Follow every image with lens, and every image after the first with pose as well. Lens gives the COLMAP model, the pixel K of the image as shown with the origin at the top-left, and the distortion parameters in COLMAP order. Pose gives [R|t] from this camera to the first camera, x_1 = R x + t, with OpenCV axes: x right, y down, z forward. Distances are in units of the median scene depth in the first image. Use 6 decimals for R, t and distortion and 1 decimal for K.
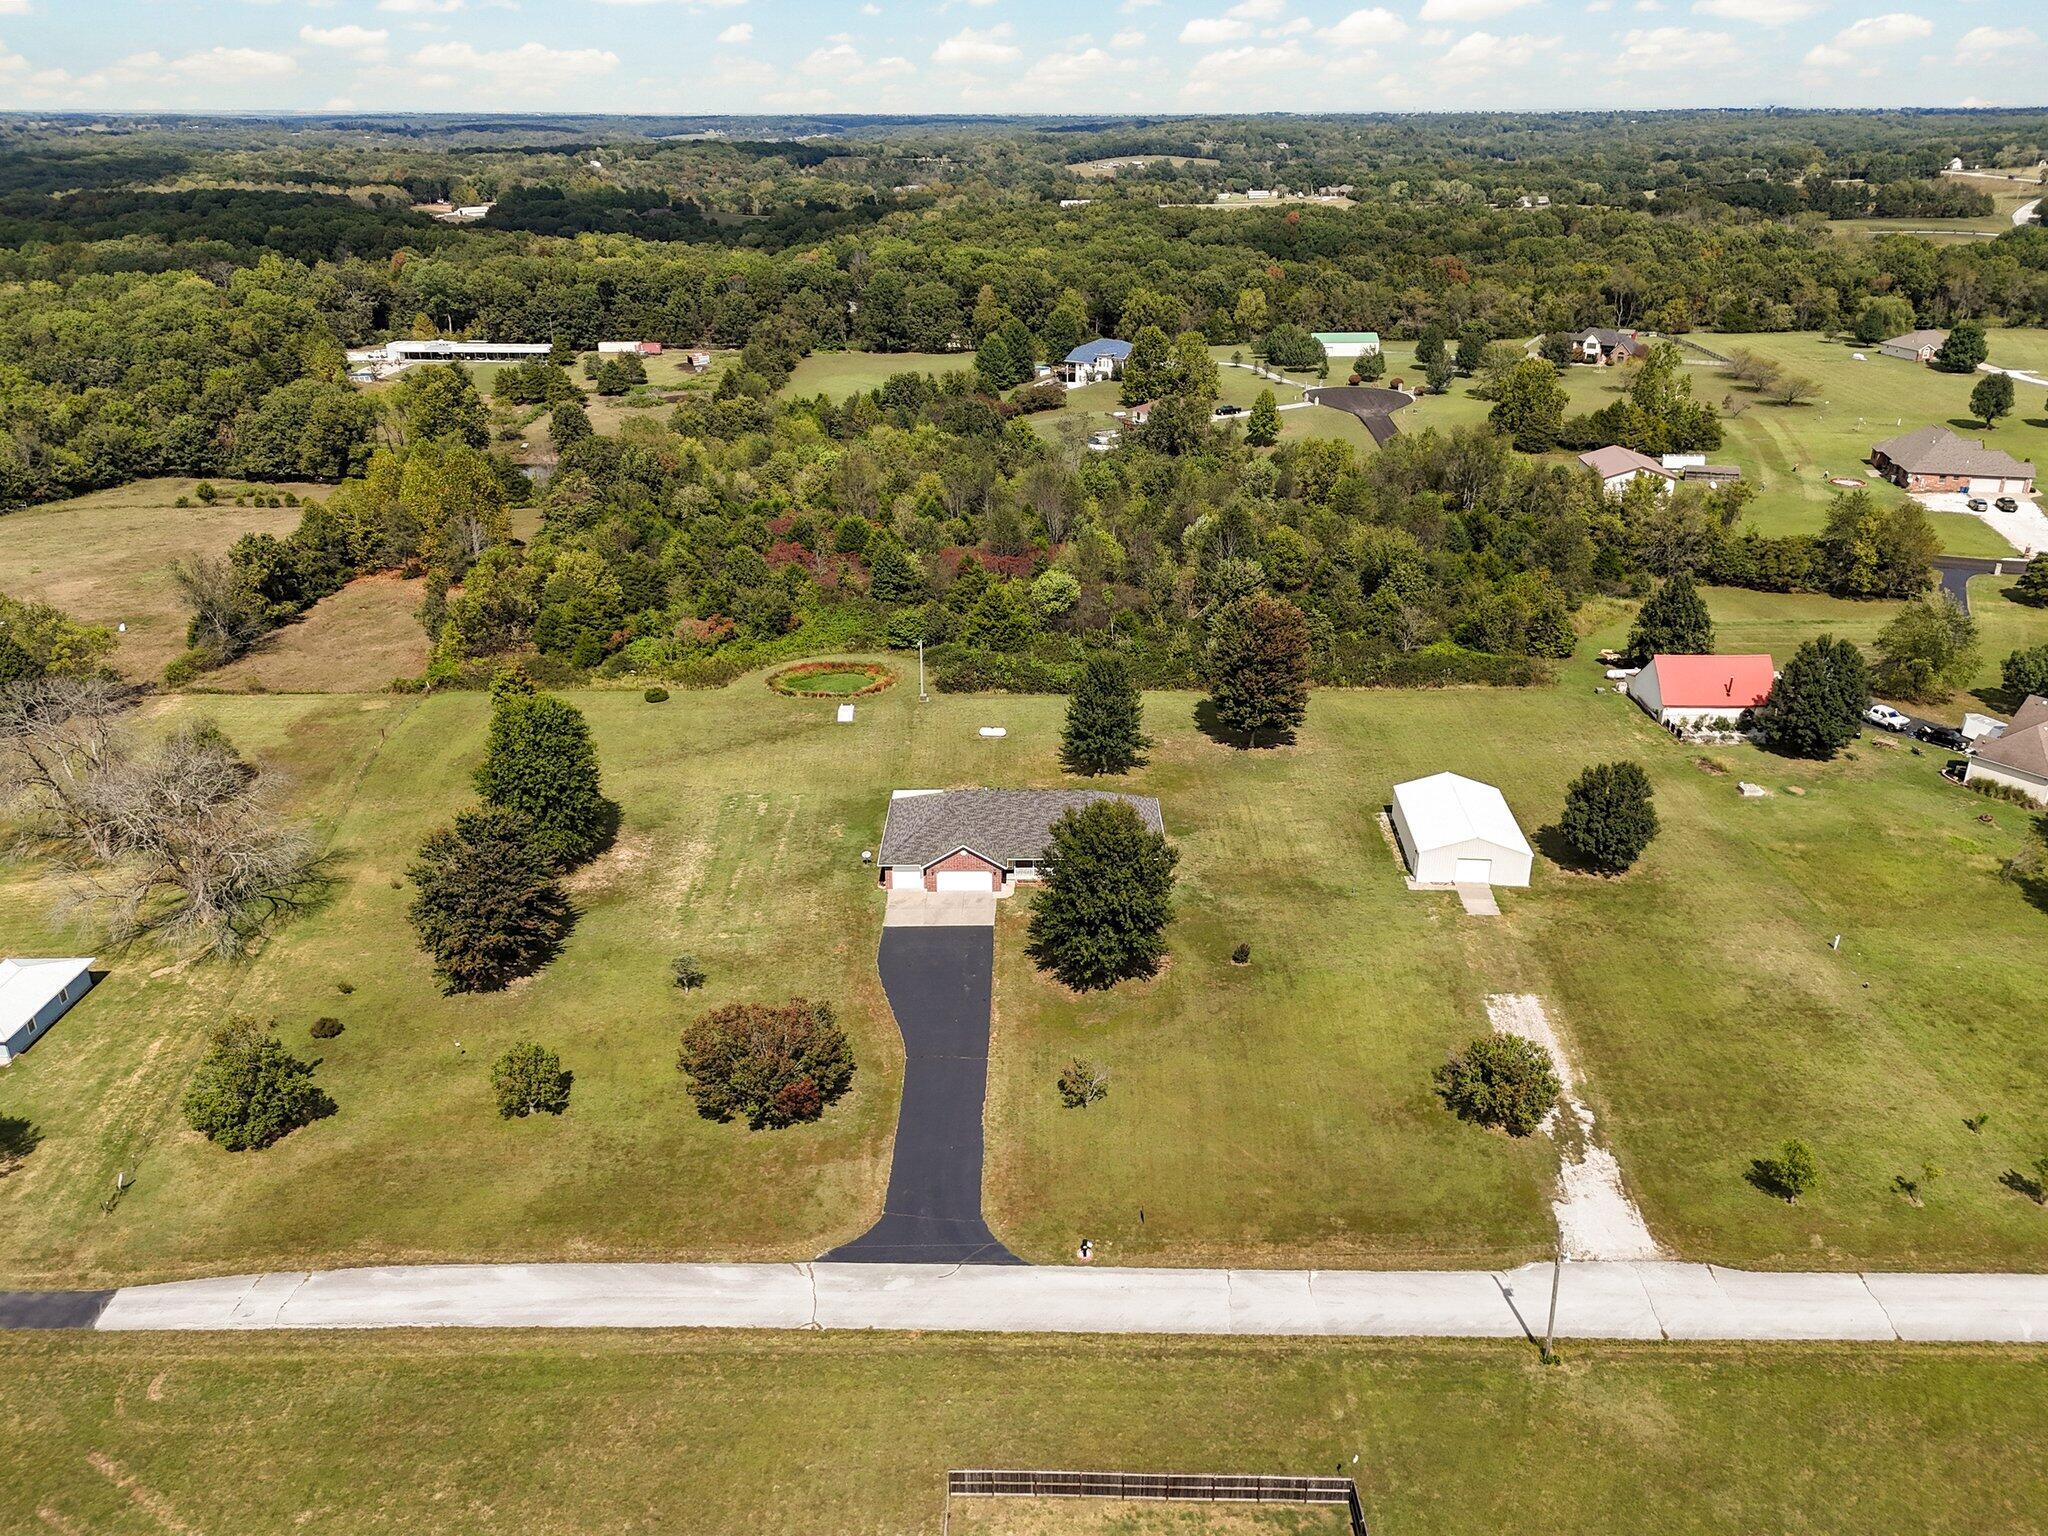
lens RADIAL K [[1497.2, 0, 1026.8], [0, 1497.2, 798.1], [0, 0, 1]] dist [0.065957, -0.052960]
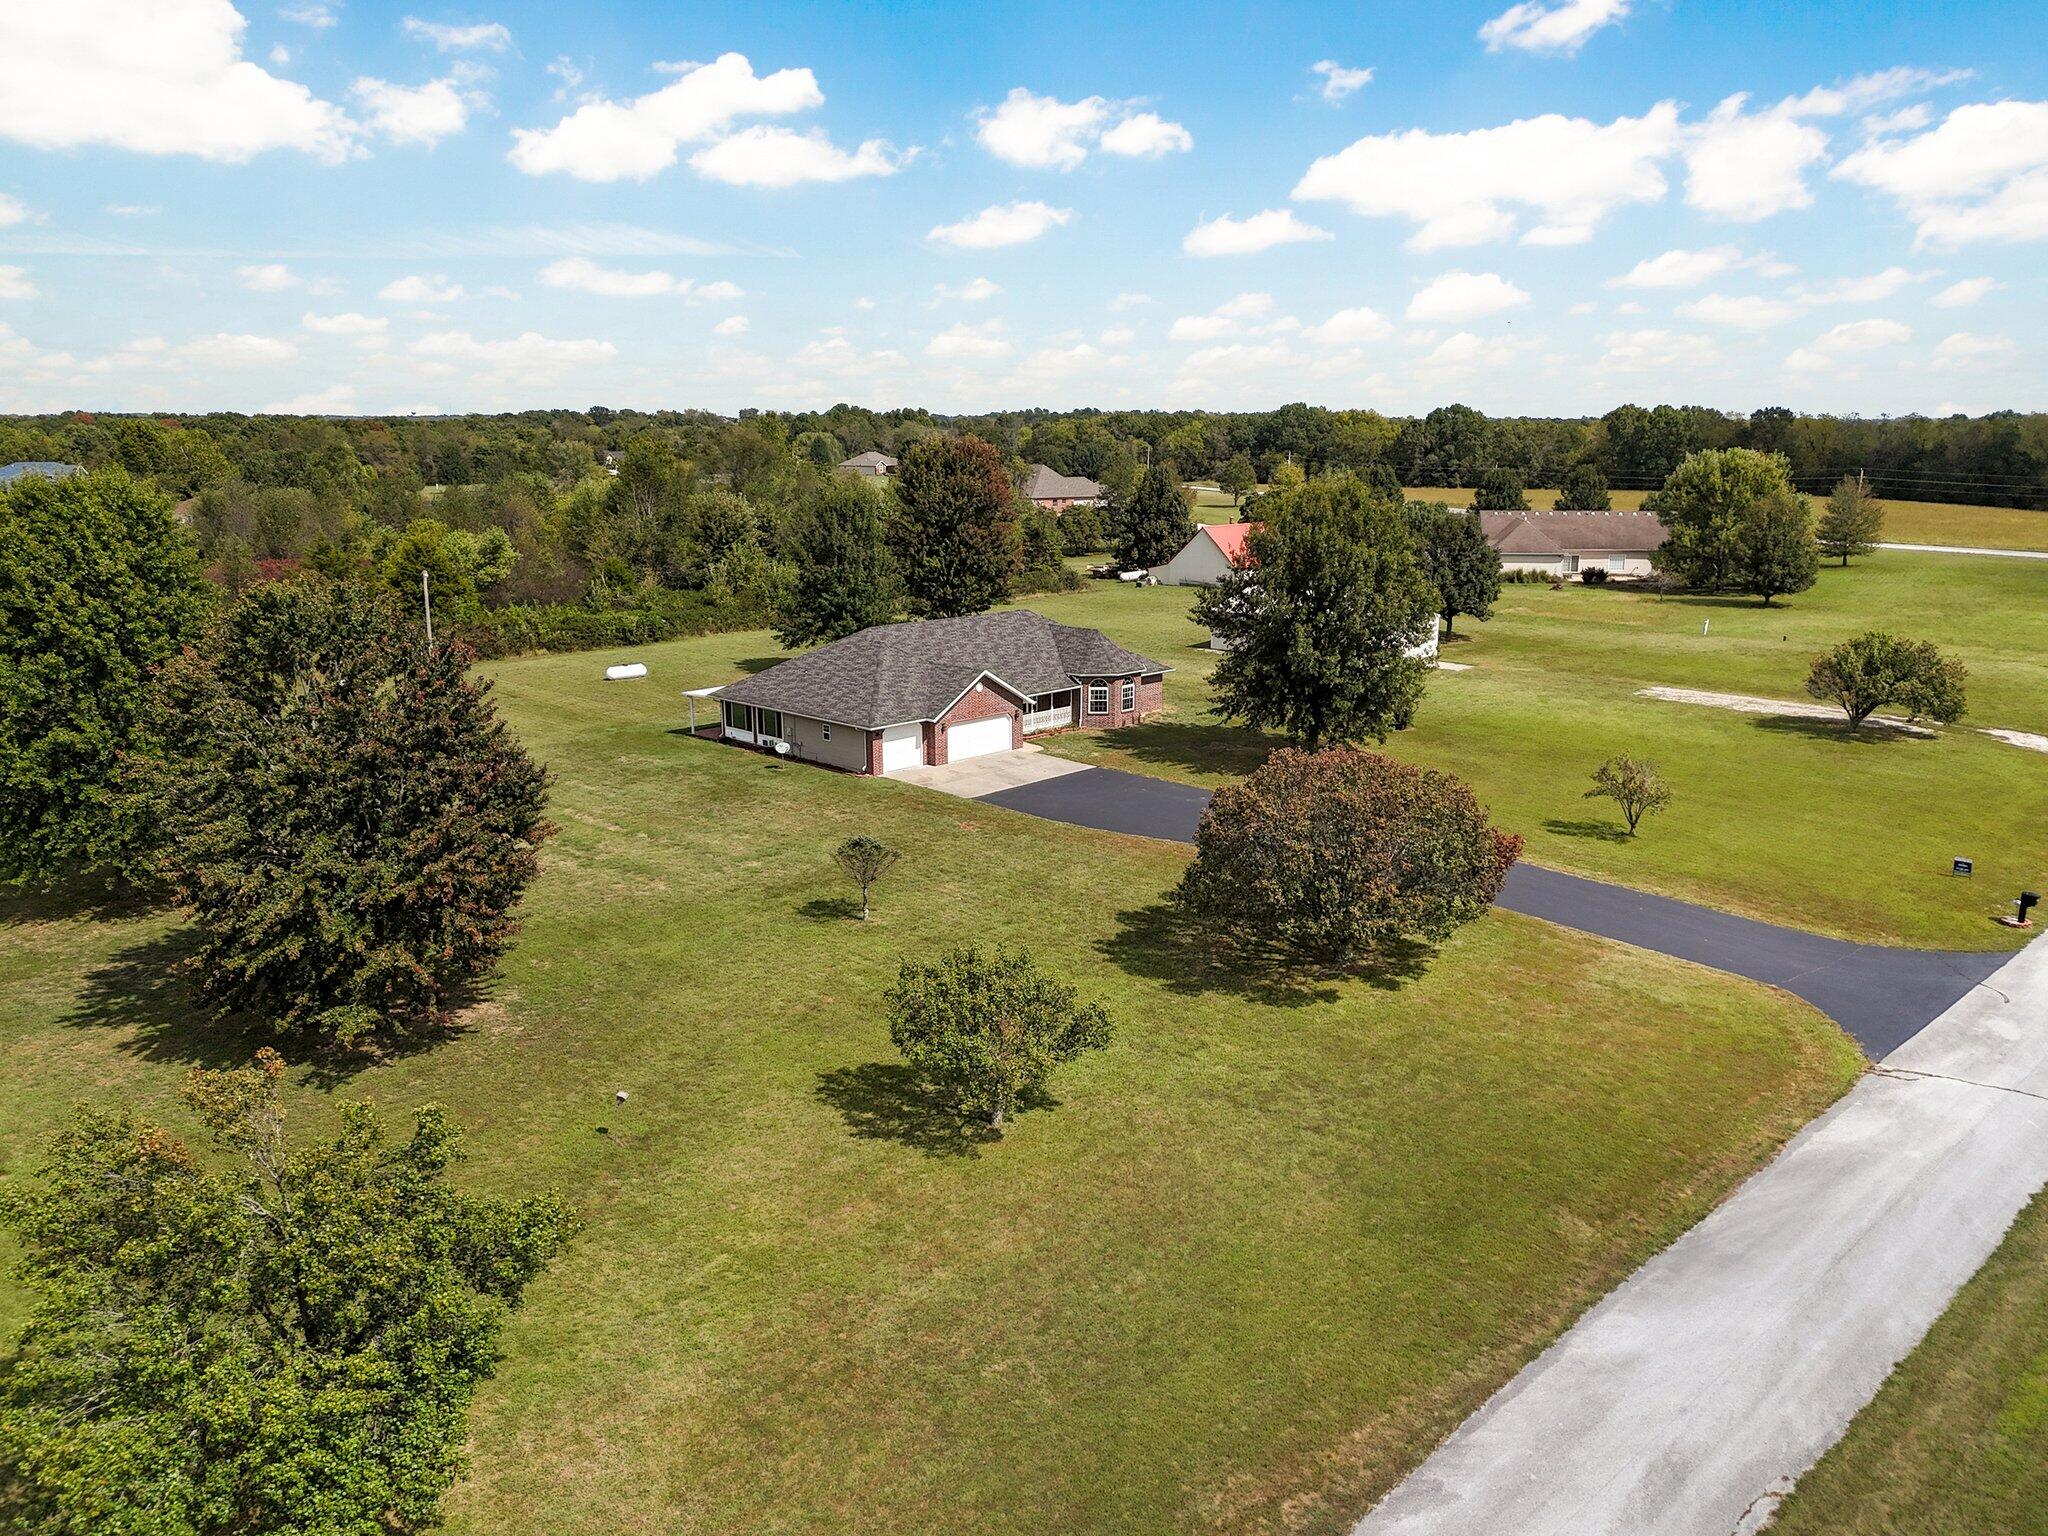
lens RADIAL K [[1497.2, 0, 1026.8], [0, 1497.2, 798.1], [0, 0, 1]] dist [0.065957, -0.052960]
pose [[0.700835, -0.170940, 0.692539, -0.599218], [0.290228, 0.955202, -0.057932, 0.158444], [-0.651612, 0.241595, 0.719051, 0.730630]]
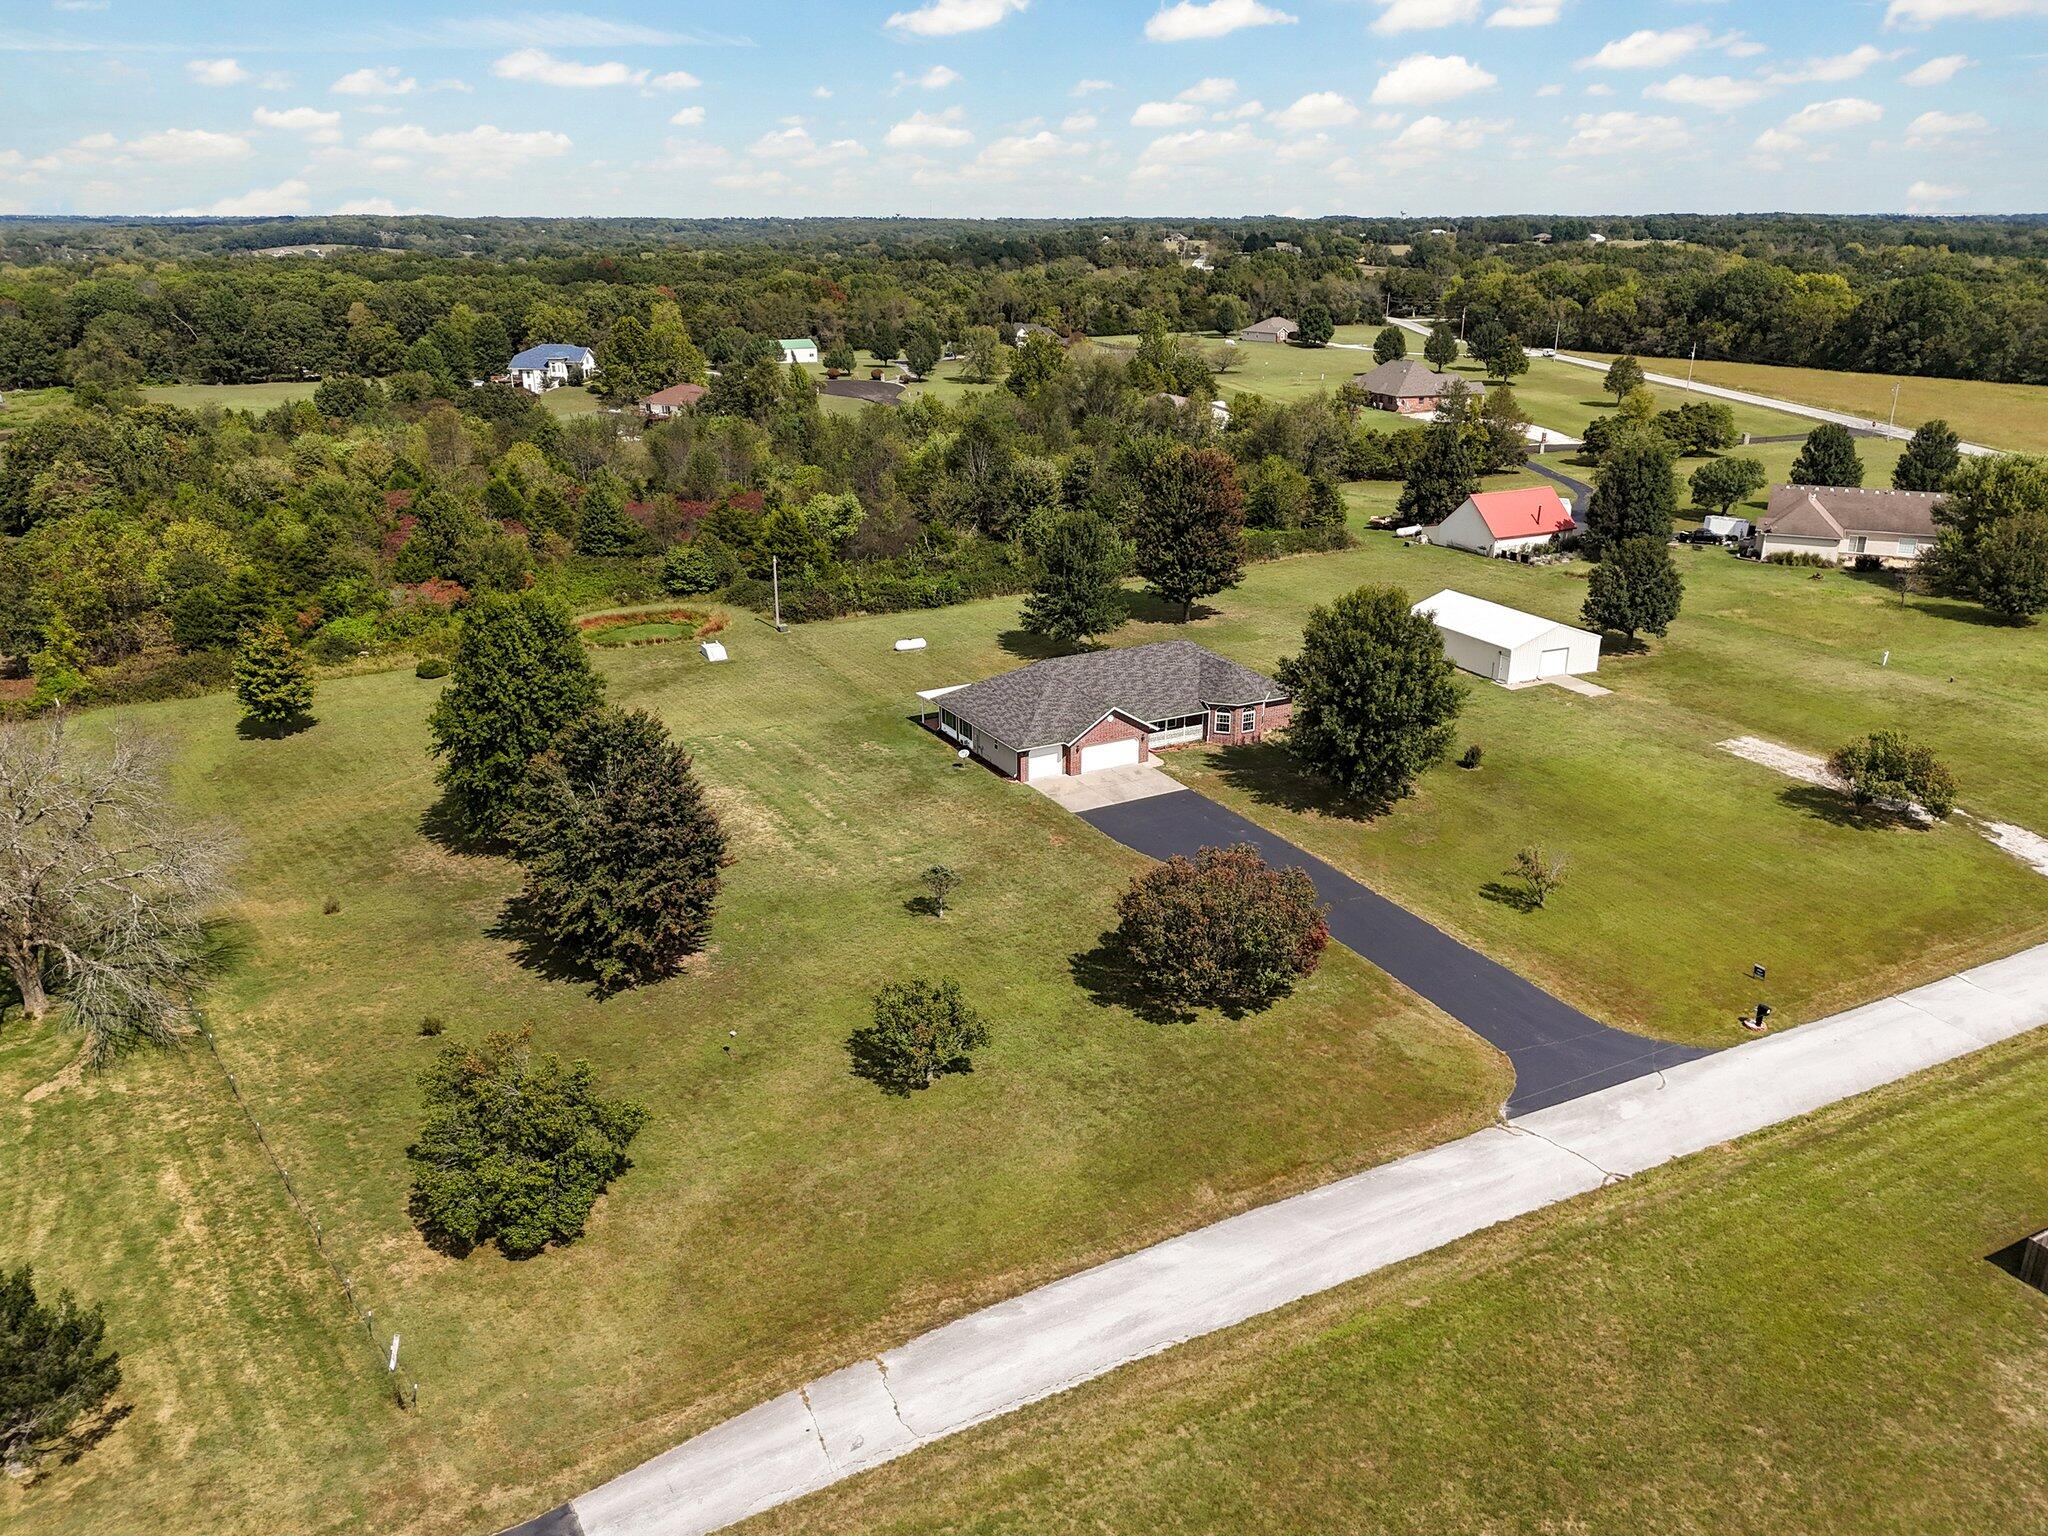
lens RADIAL K [[1517.4, 0, 1024.0], [0, 1517.4, 768.0], [0, 0, 1]] dist [0.088369, -0.107401]
pose [[0.878526, -0.160992, 0.449749, -0.598561], [0.196348, 0.979987, -0.032744, 0.106049], [-0.435477, 0.117073, 0.892554, 0.375559]]
